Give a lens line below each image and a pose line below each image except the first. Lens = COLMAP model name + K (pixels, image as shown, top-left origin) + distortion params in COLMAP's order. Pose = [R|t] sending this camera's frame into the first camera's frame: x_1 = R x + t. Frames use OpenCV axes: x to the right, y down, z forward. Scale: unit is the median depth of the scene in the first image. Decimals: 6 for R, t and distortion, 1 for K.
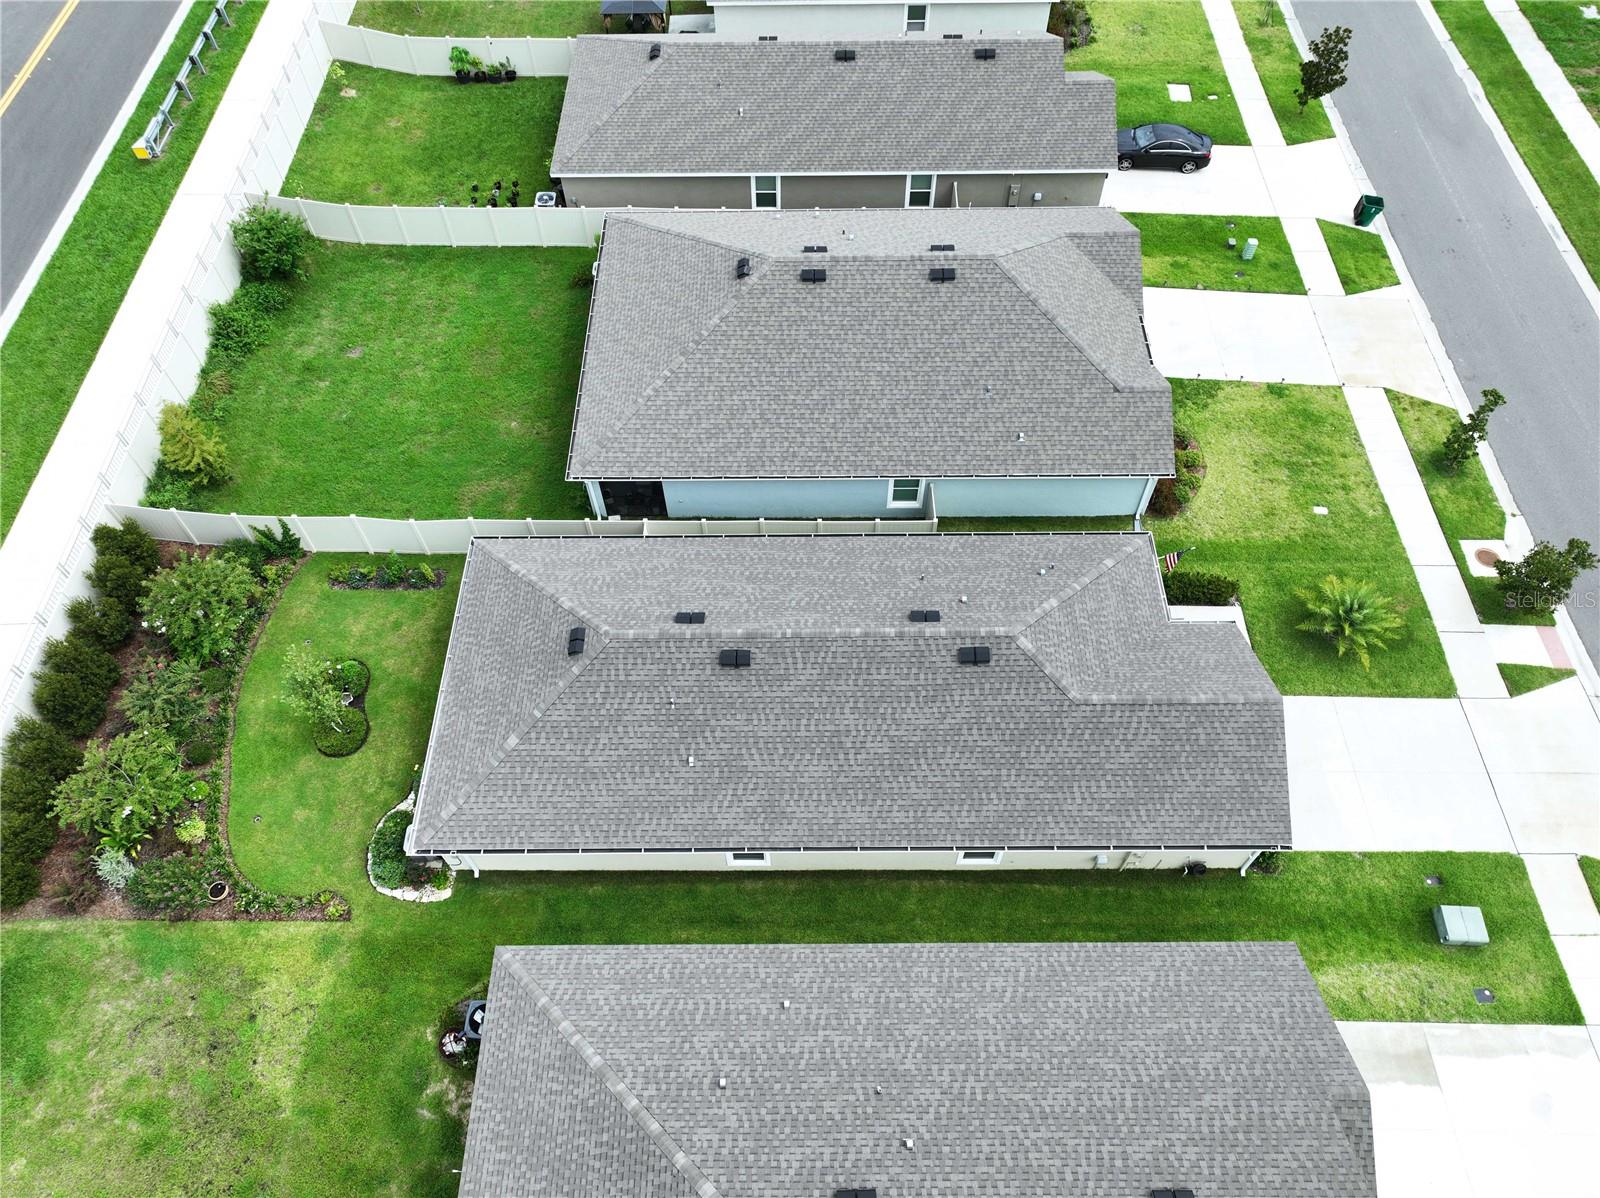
lens RADIAL K [[1126.7, 0, 803.0], [0, 1126.7, 598.7], [0, 0, 1]] dist [-0.005321, 0.024653]
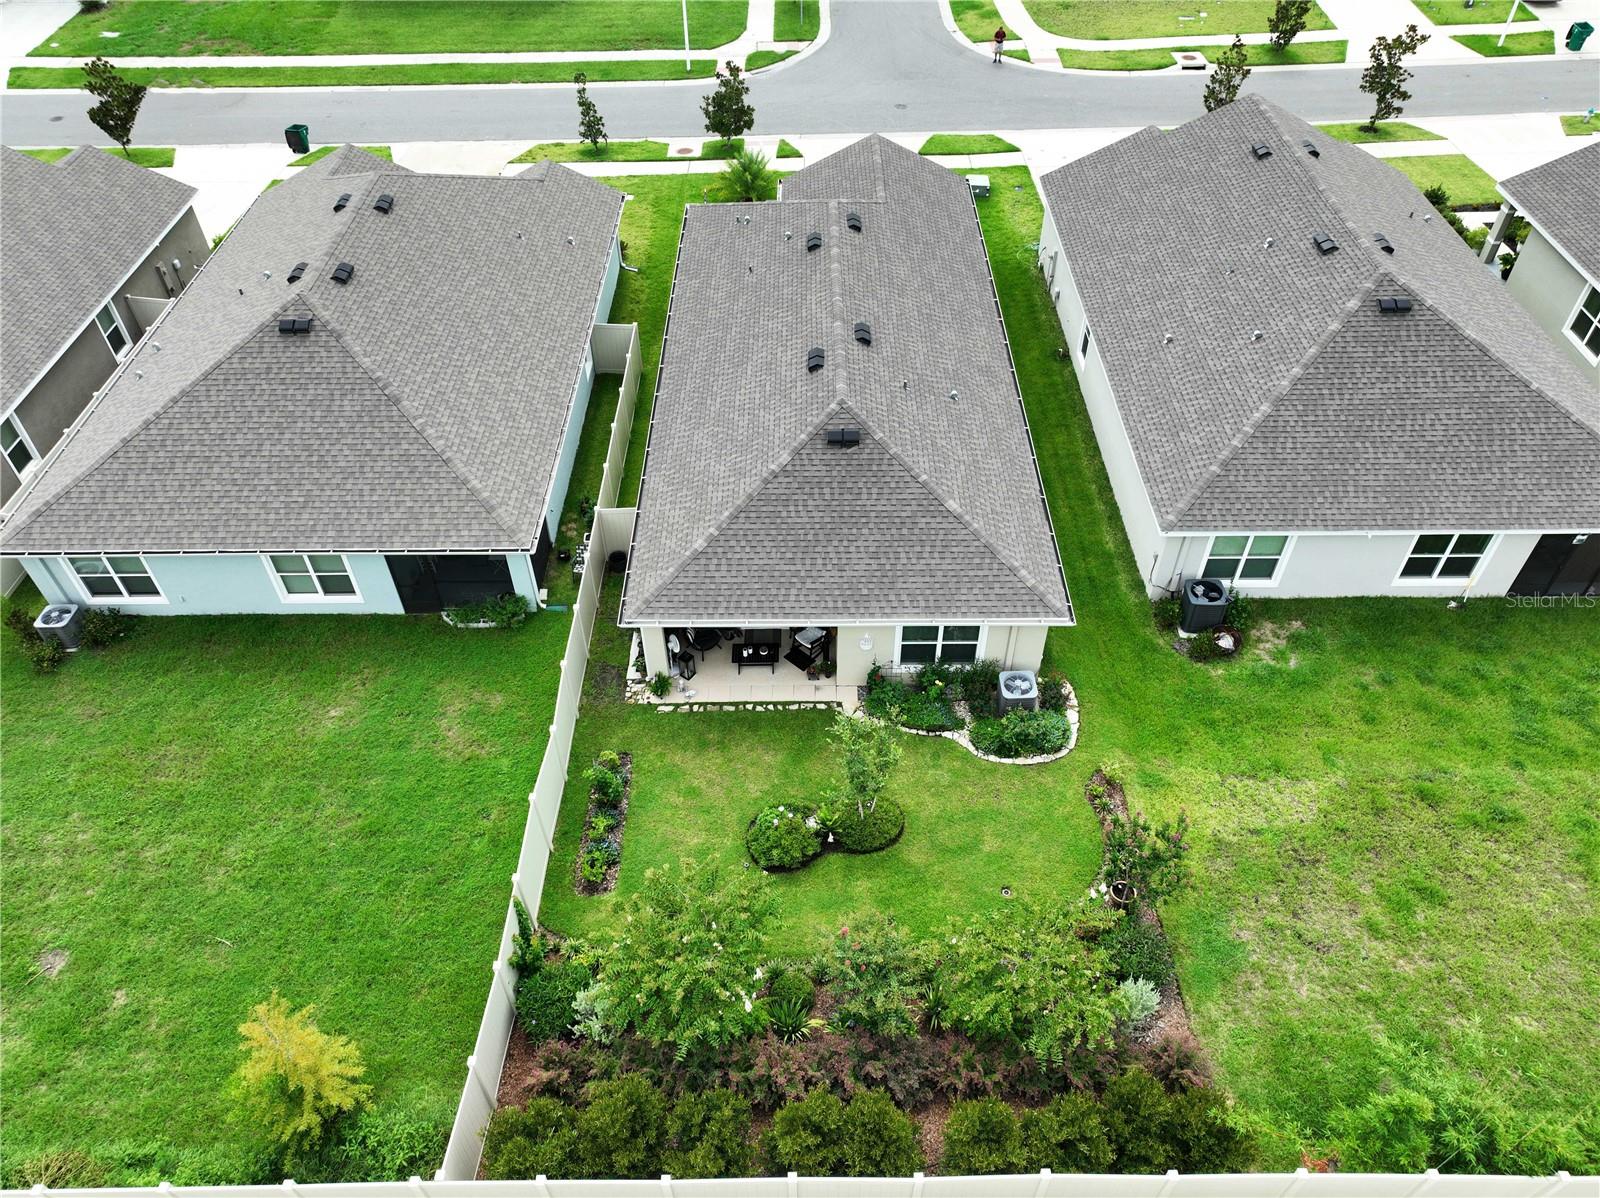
lens RADIAL K [[1126.7, 0, 803.0], [0, 1126.7, 598.7], [0, 0, 1]] dist [-0.005321, 0.024653]
pose [[0.000907, -0.694339, 0.719648, -0.944646], [0.837451, 0.393823, 0.378918, -0.278369], [-0.546511, 0.602326, 0.581832, 0.590521]]
